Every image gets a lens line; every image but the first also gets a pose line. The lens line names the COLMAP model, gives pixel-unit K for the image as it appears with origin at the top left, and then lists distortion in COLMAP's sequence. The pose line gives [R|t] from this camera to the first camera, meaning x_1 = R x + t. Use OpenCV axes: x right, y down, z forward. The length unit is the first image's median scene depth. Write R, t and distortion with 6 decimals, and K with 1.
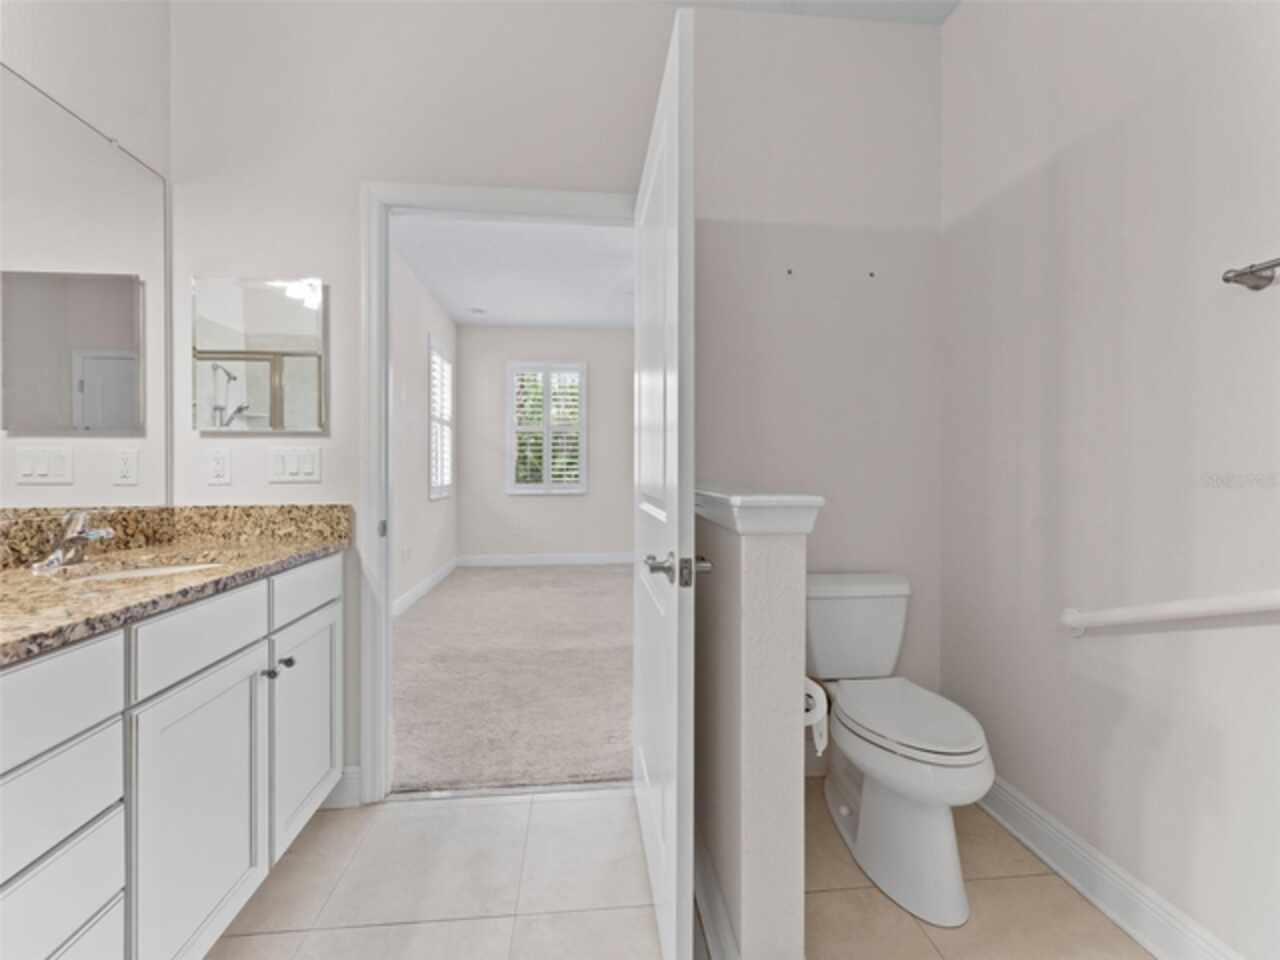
lens RADIAL K [[575.4, 0, 633.8], [0, 575.4, 472.3], [0, 0, 1]] dist [-0.000268, 0.000045]
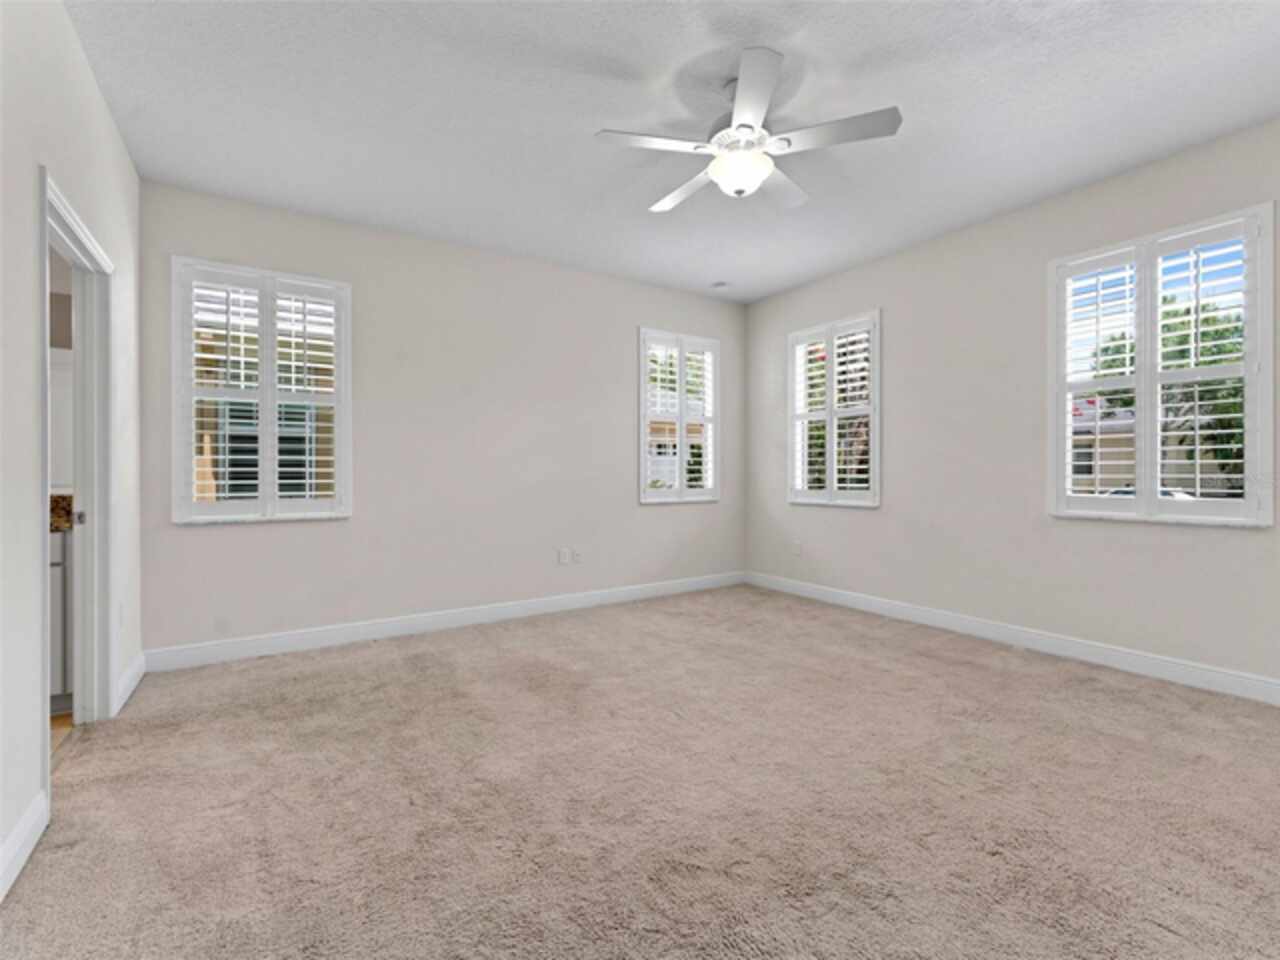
lens RADIAL K [[575.4, 0, 633.8], [0, 575.4, 472.3], [0, 0, 1]] dist [-0.000268, 0.000045]
pose [[0.454053, 0.001073, -0.890974, 1.364321], [-0.001183, 0.999999, 0.000602, -0.011770], [0.890974, 0.000780, 0.454054, 1.598421]]
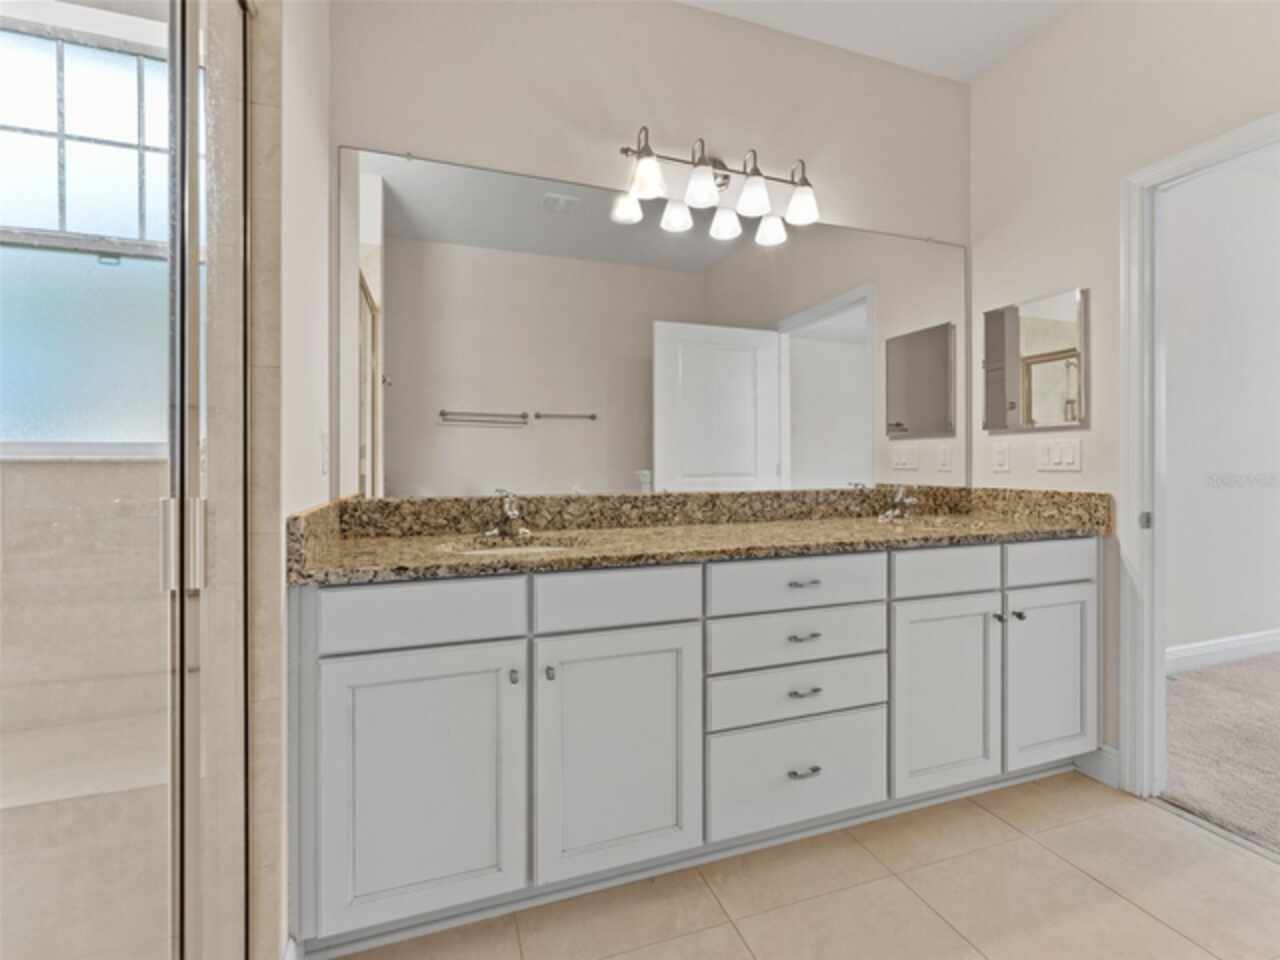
lens RADIAL K [[575.4, 0, 633.8], [0, 575.4, 472.3], [0, 0, 1]] dist [-0.000268, 0.000045]
pose [[0.225435, 0.019689, -0.974059, 0.330456], [-0.002970, 0.999805, 0.019522, -0.000129], [0.974254, -0.001508, 0.225450, -0.070400]]
